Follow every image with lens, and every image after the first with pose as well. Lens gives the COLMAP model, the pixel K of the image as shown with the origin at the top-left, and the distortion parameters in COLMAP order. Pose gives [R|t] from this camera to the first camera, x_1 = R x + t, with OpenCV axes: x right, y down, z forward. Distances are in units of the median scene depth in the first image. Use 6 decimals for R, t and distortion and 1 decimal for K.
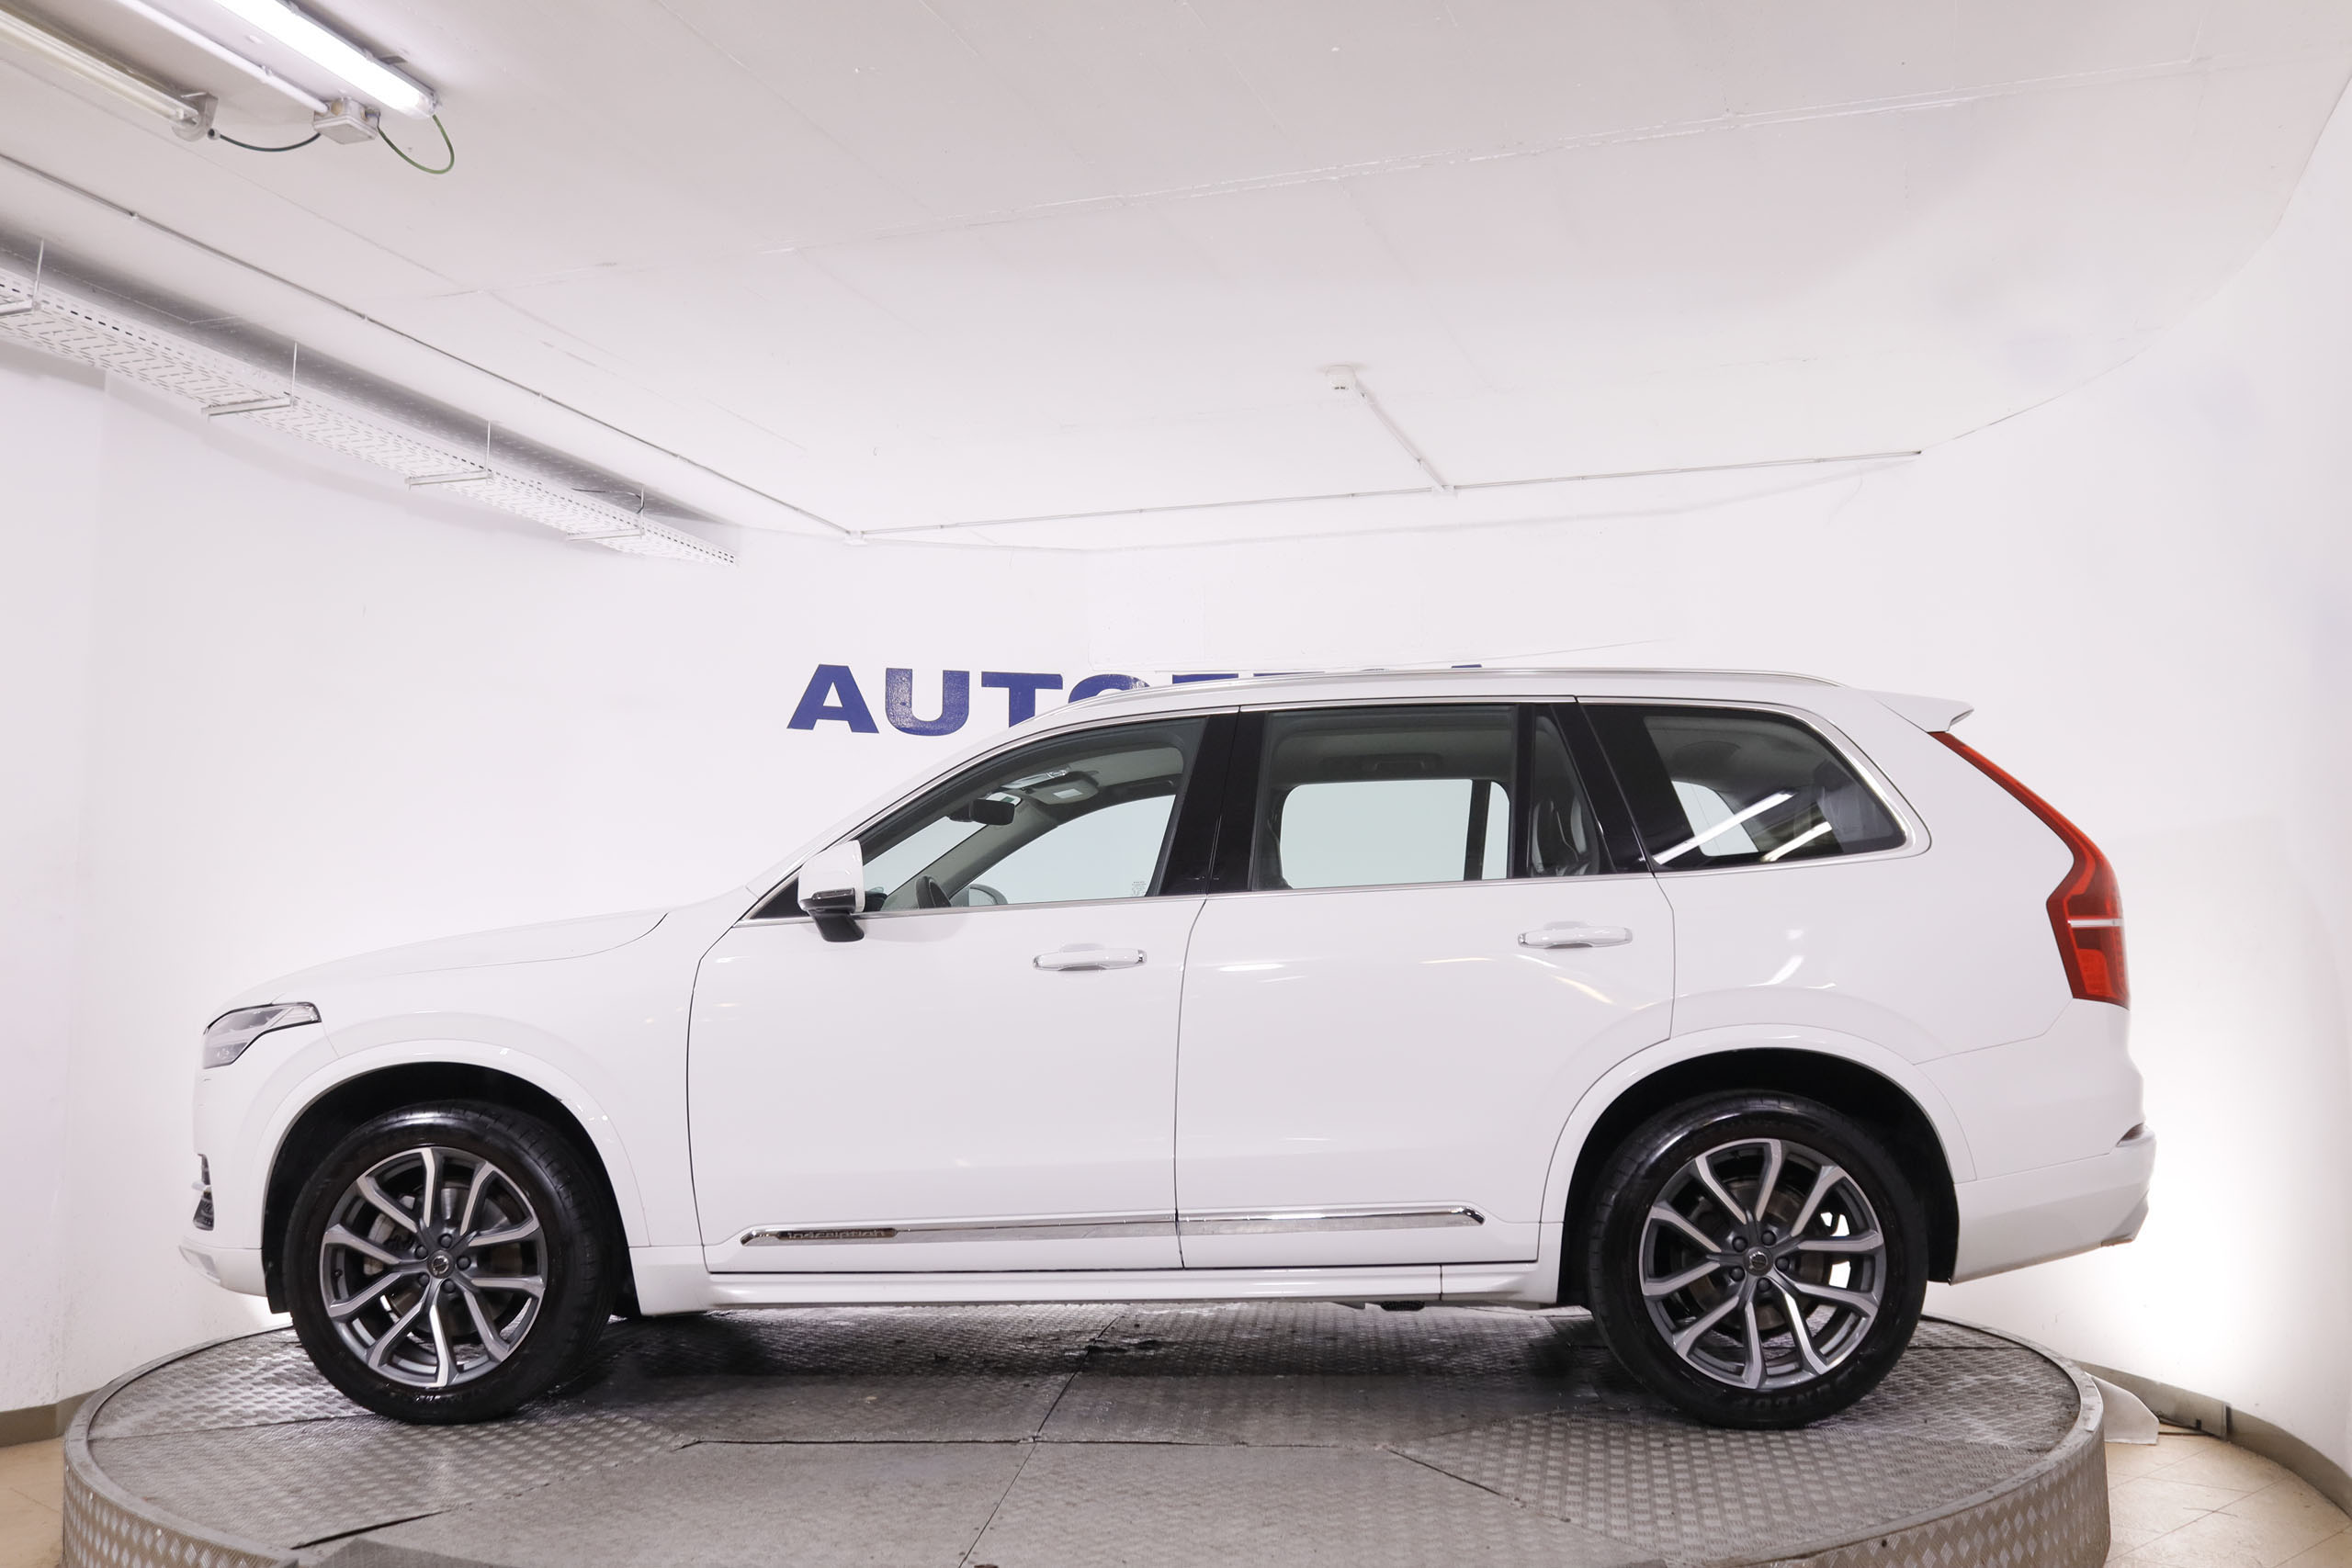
lens RADIAL K [[2286.2, 0, 1226.8], [0, 2286.2, 740.2], [0, 0, 1]] dist [-0.065181, 0.000000]
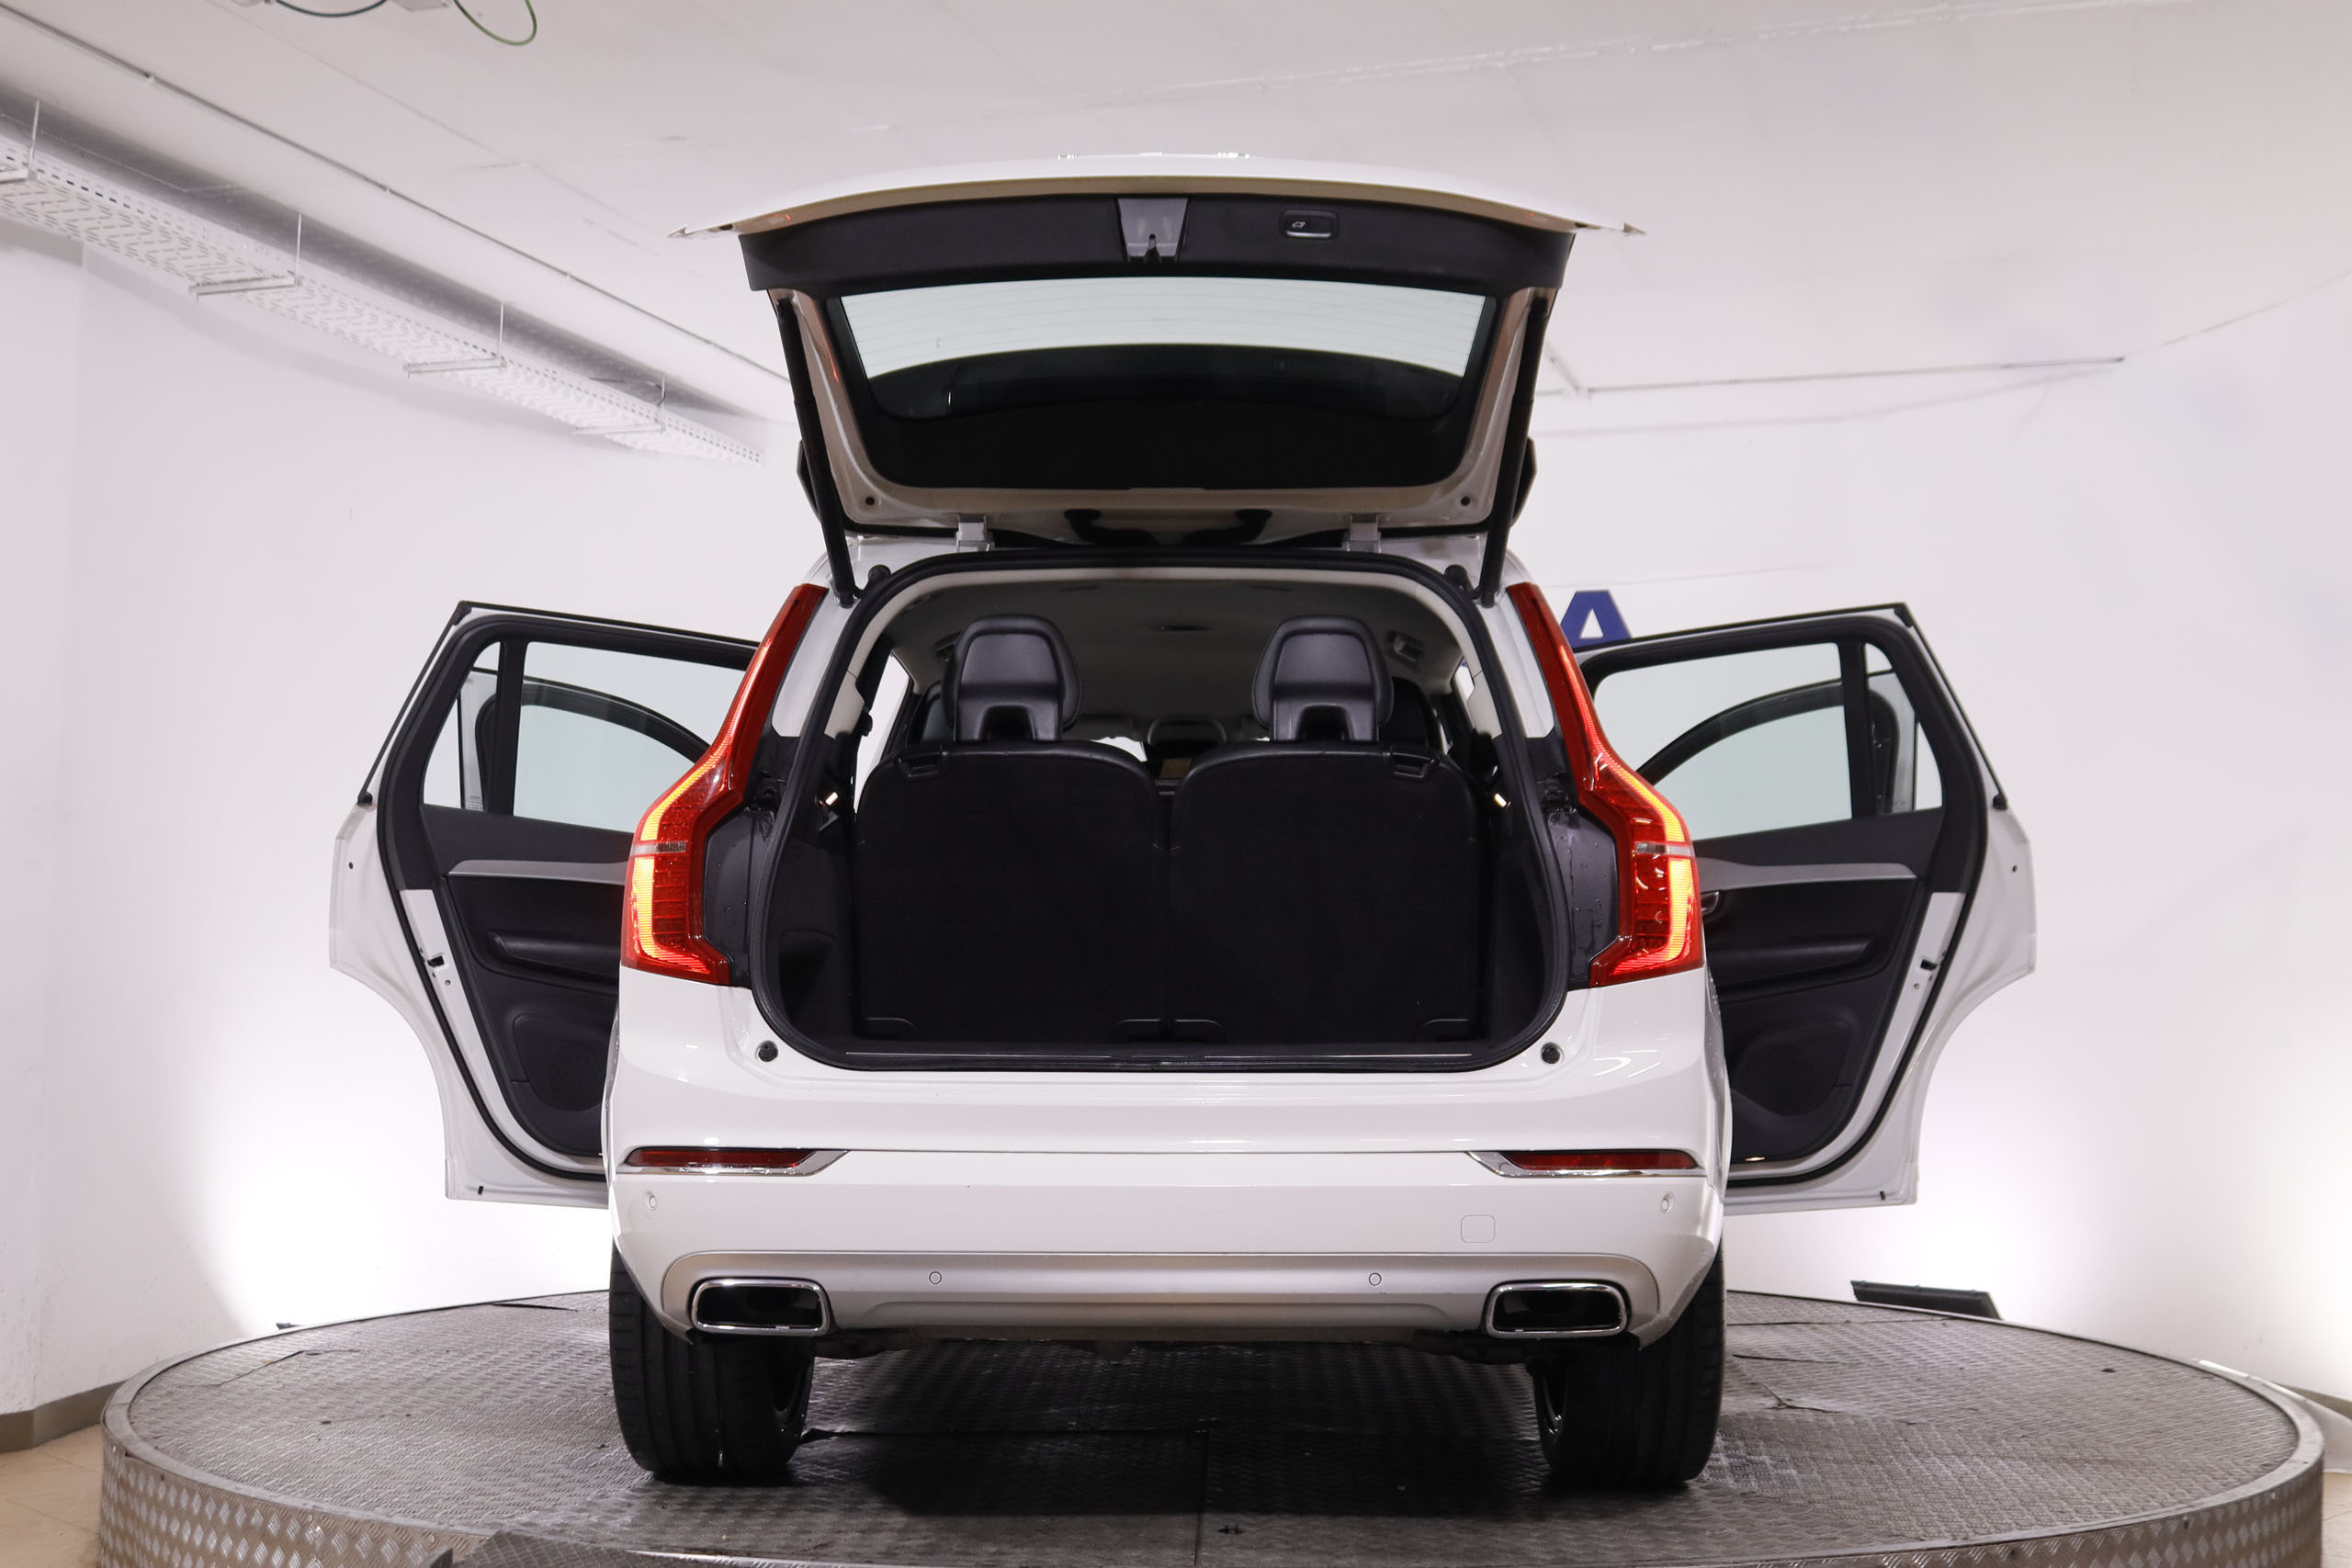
lens RADIAL K [[2772.9, 0, 1250.0], [0, 2772.9, 754.2], [0, 0, 1]] dist [-0.038953, 0.000000]
pose [[0.999842, 0.013739, 0.011282, -0.046042], [-0.014159, 0.999176, 0.038032, -0.010590], [-0.010750, -0.038186, 0.999213, -0.078632]]
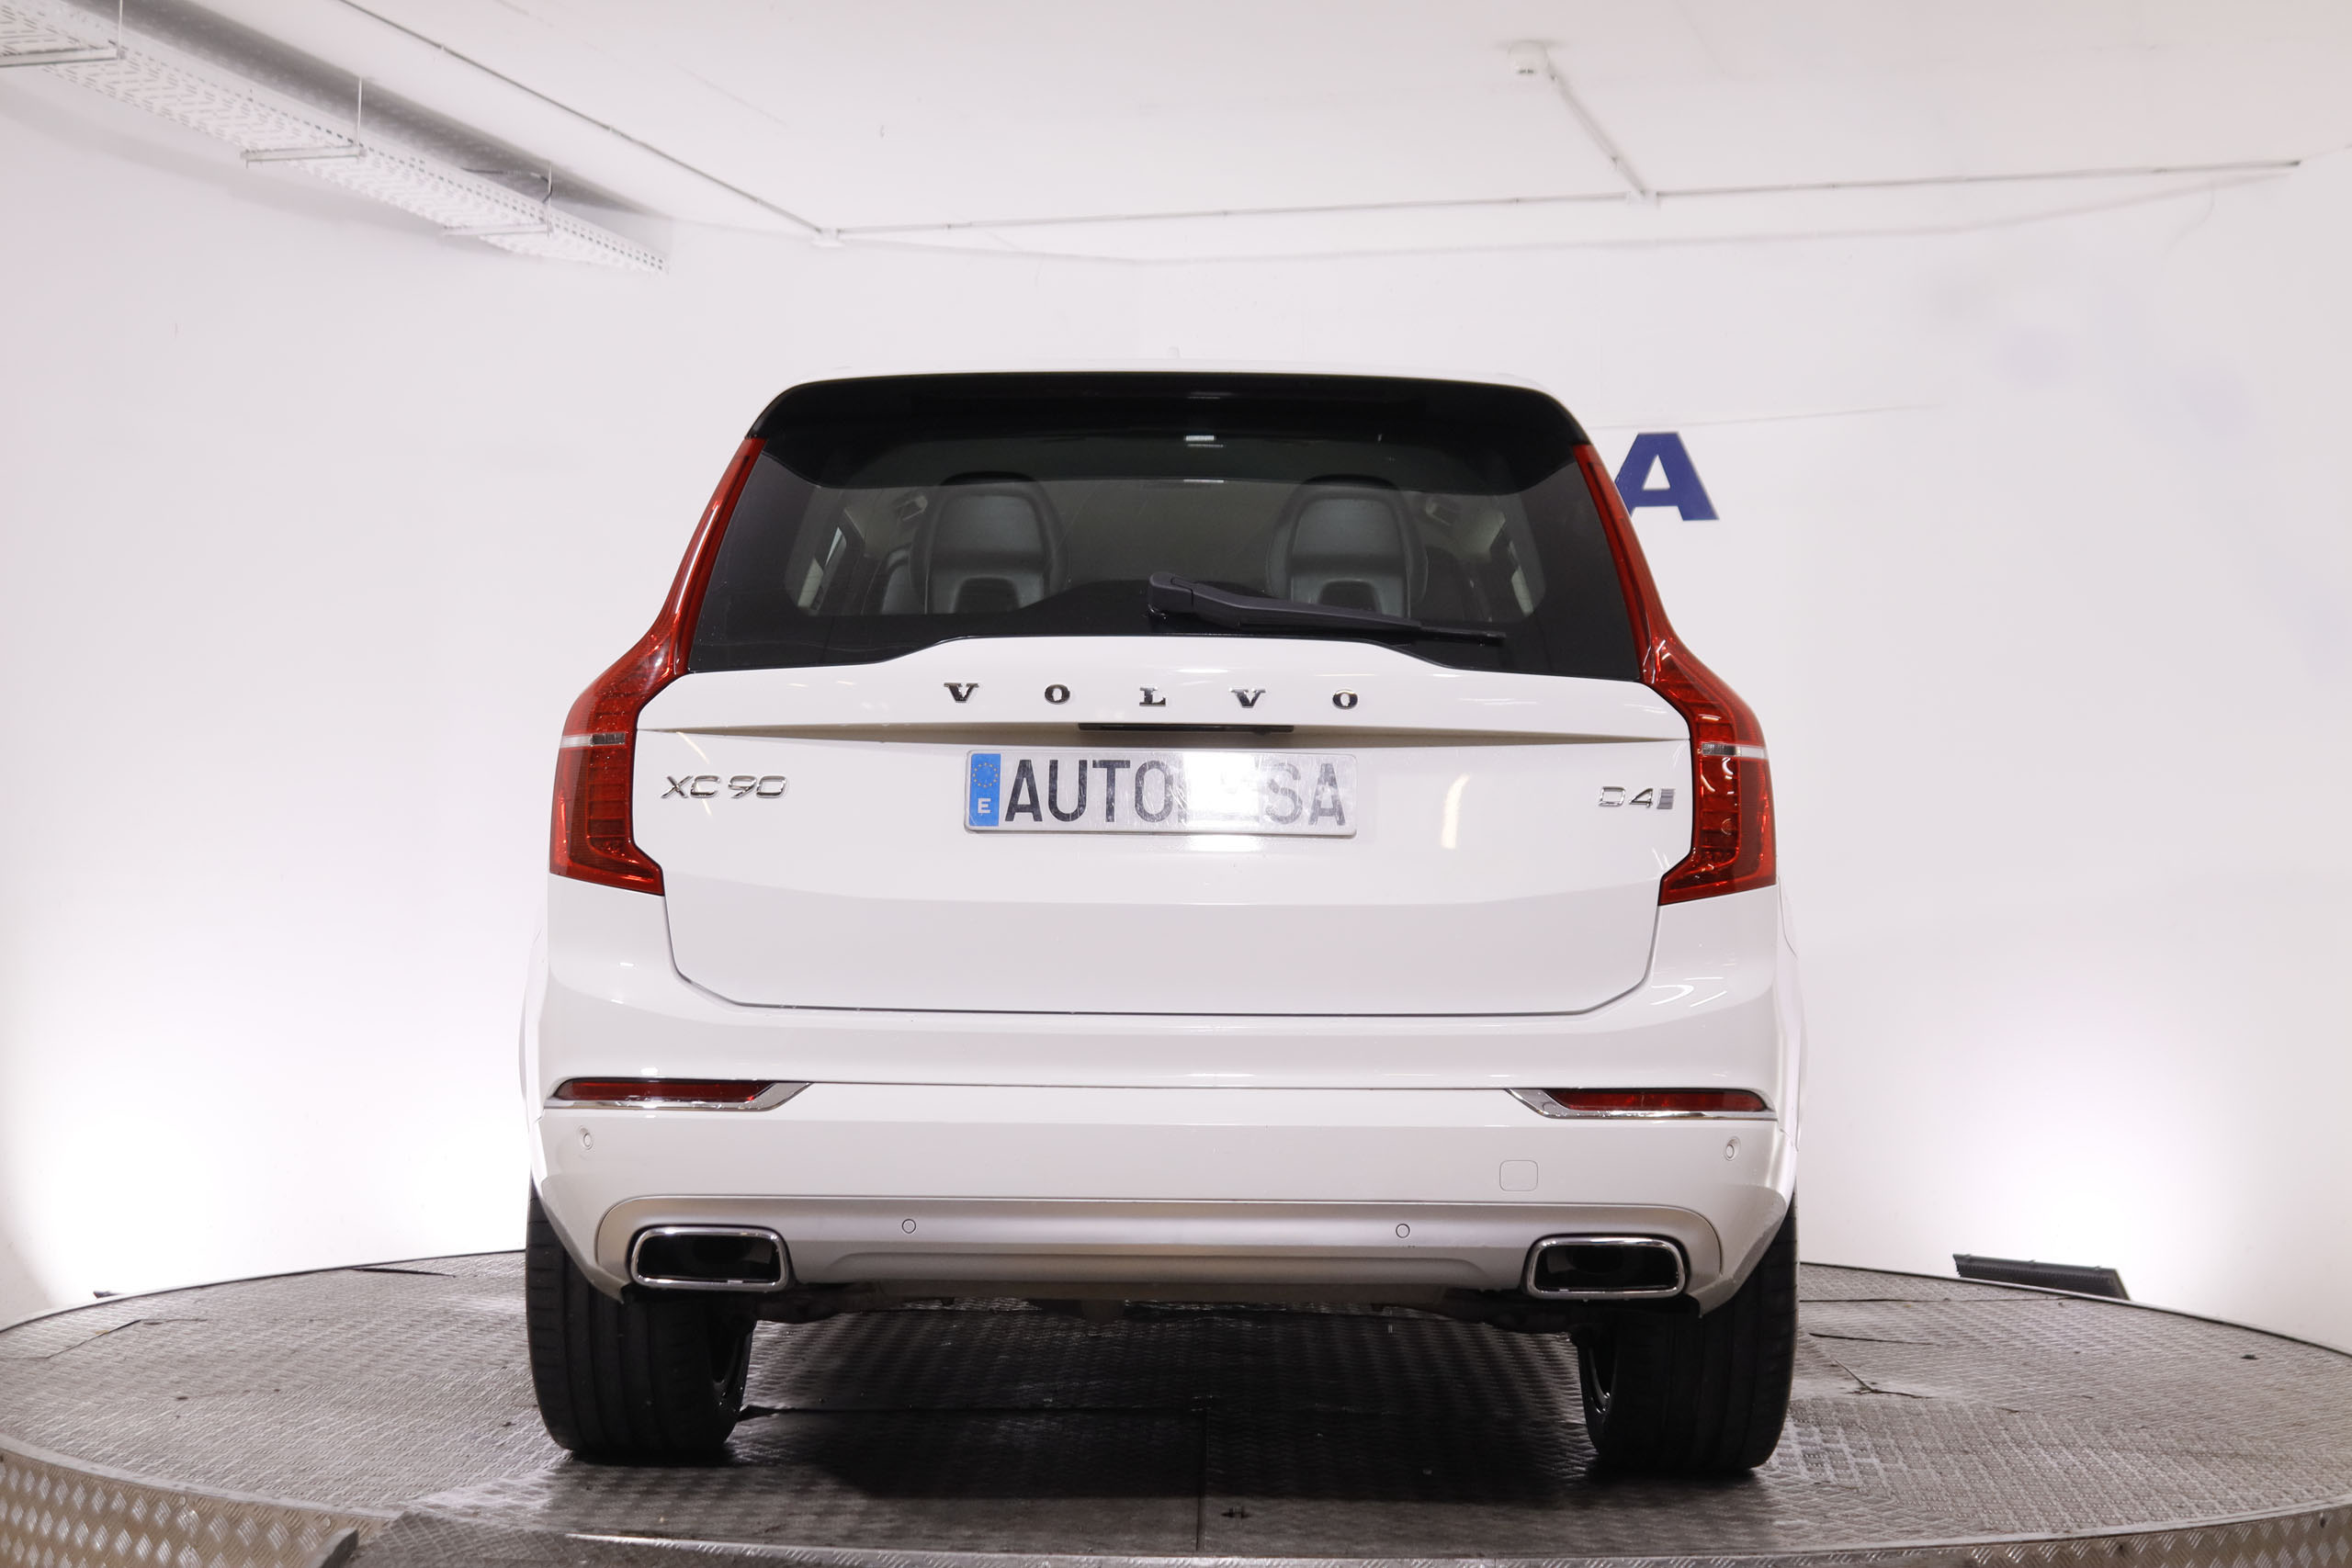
lens RADIAL K [[3452.2, 0, 1259.2], [0, 3452.2, 742.0], [0, 0, 1]] dist [0.016994, 0.000000]
pose [[0.999554, 0.021754, 0.020449, -0.053627], [-0.023237, 0.996888, 0.075330, -0.017602], [-0.018747, -0.075771, 0.996949, -0.137280]]
